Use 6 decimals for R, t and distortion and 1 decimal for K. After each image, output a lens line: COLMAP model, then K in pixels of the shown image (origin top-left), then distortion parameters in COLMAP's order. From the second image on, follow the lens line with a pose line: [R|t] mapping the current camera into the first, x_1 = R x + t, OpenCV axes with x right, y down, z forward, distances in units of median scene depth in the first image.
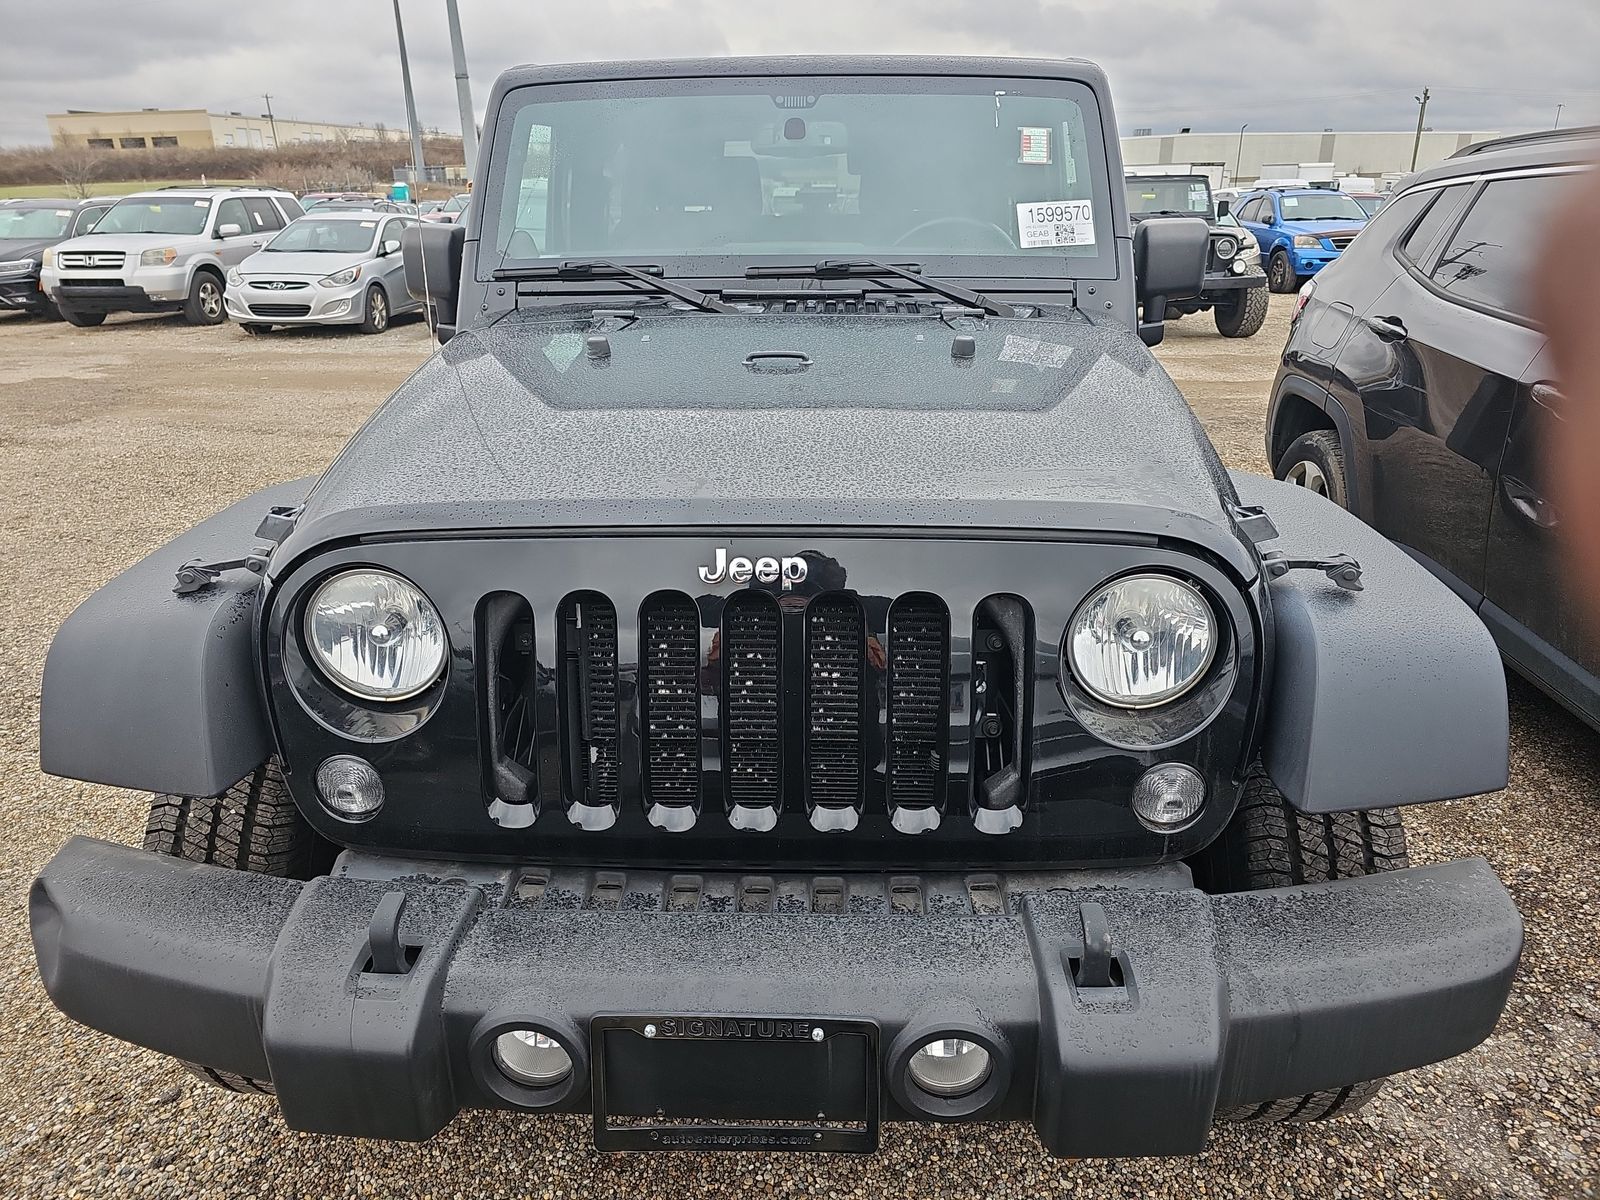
lens RADIAL K [[1032.9, 0, 804.9], [0, 1032.9, 590.3], [0, 0, 1]] dist [0.038856, -0.025645]
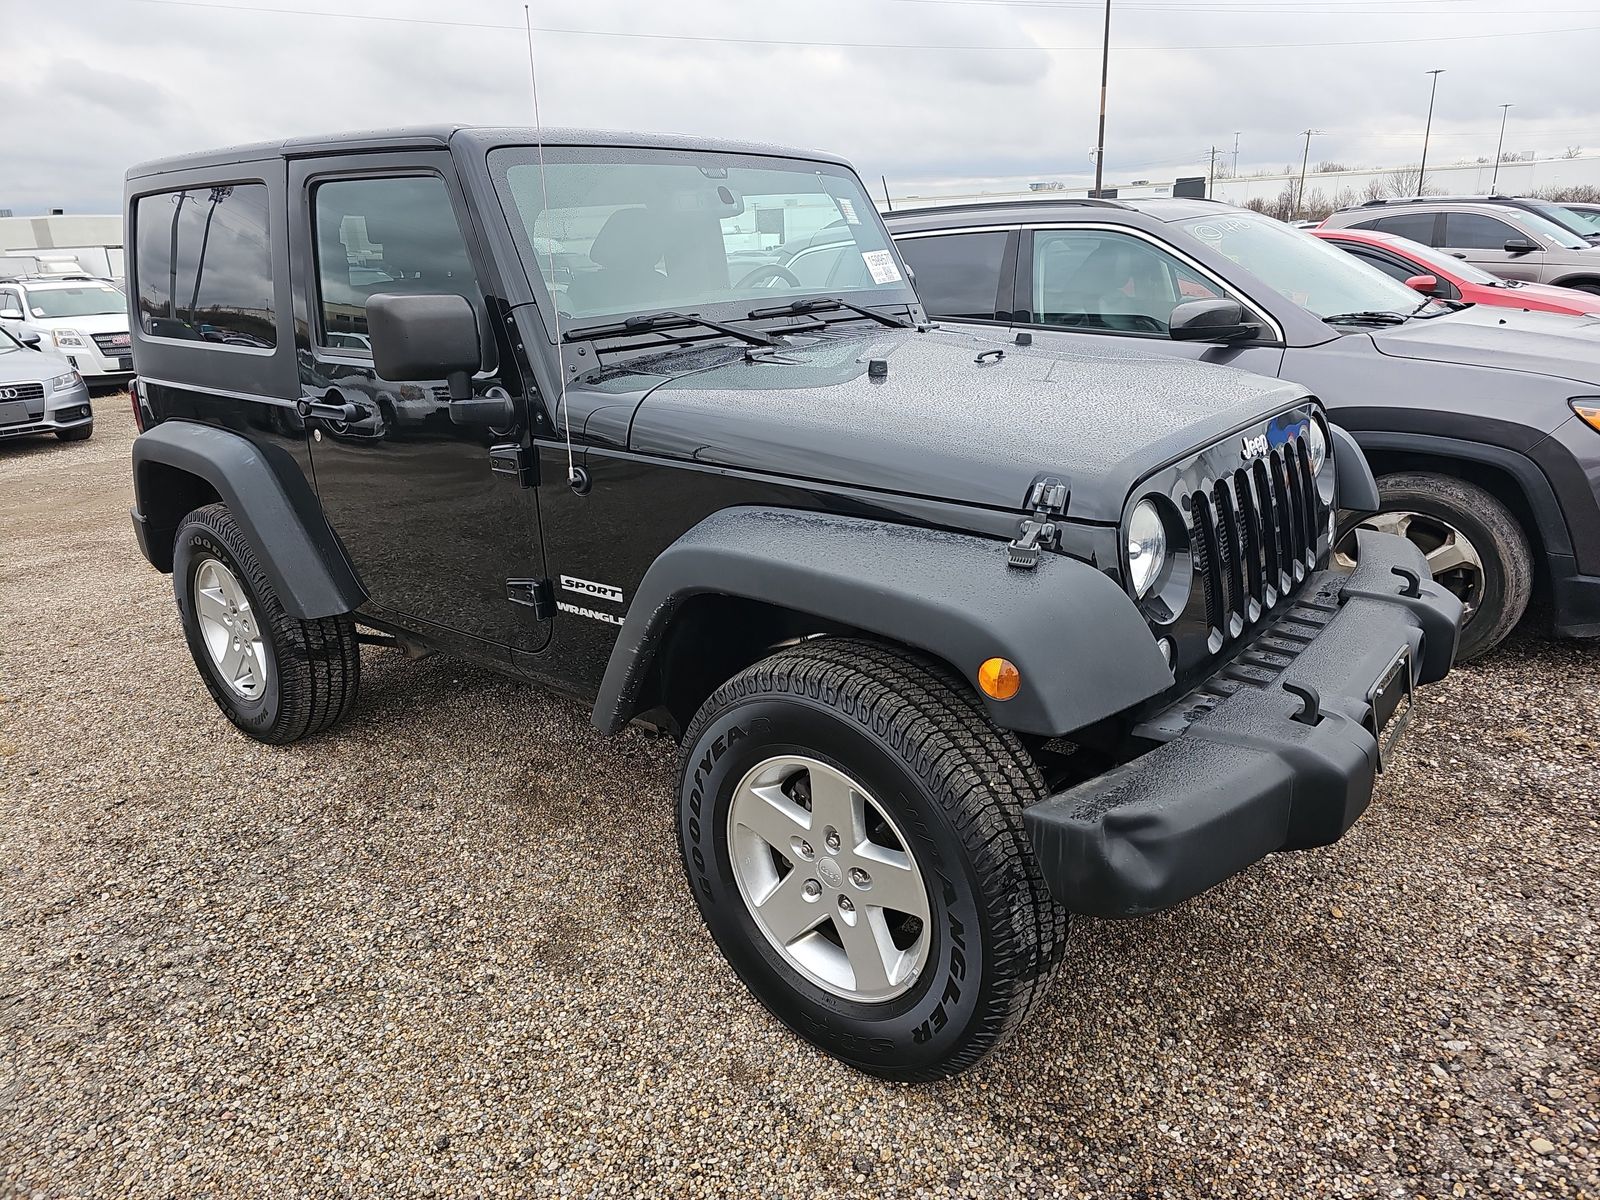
lens RADIAL K [[1032.9, 0, 811.7], [0, 1032.9, 594.1], [0, 0, 1]] dist [0.038856, -0.025645]
pose [[0.572662, -0.273020, 0.772993, -0.988720], [0.324781, 0.941318, 0.091863, -0.093083], [-0.752713, 0.198447, 0.627728, 0.273055]]
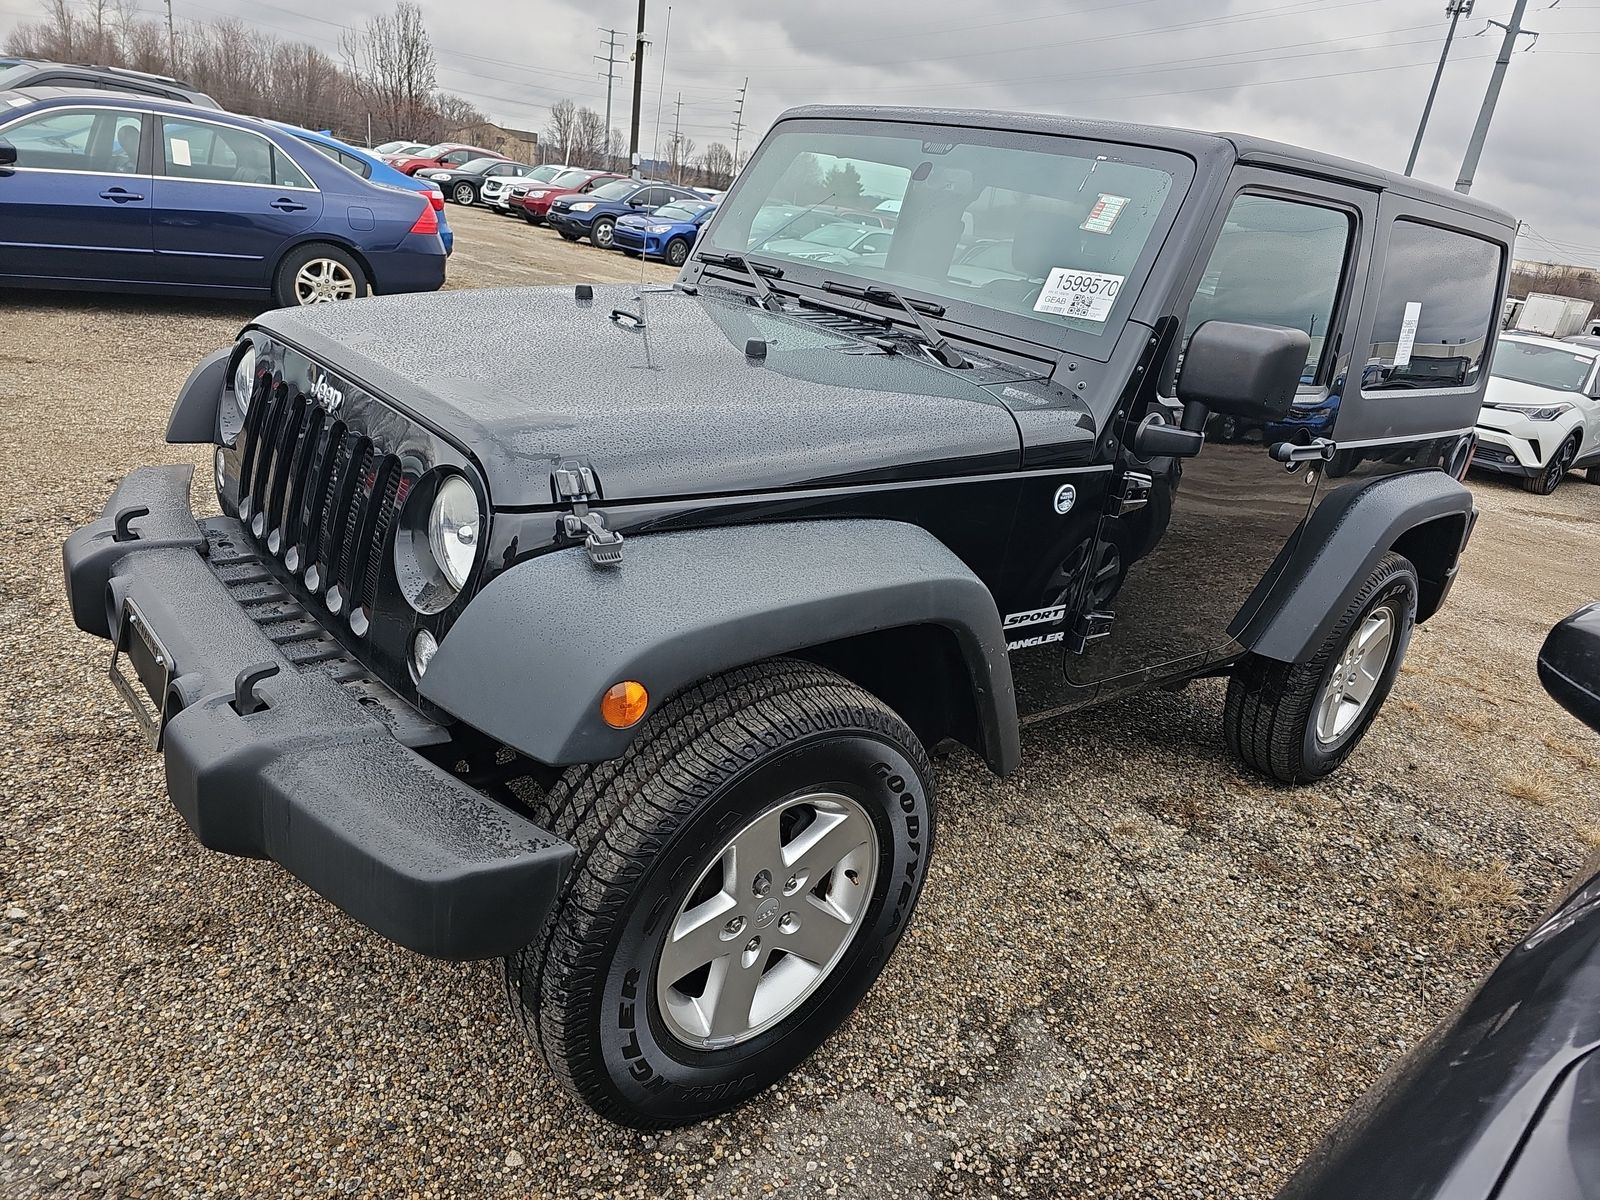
lens RADIAL K [[1032.9, 0, 801.3], [0, 1032.9, 604.6], [0, 0, 1]] dist [0.038856, -0.025645]
pose [[0.683996, 0.366452, -0.630764, 0.769765], [-0.403718, 0.910338, 0.091085, -0.080610], [0.607586, 0.192349, 0.770610, 0.176184]]
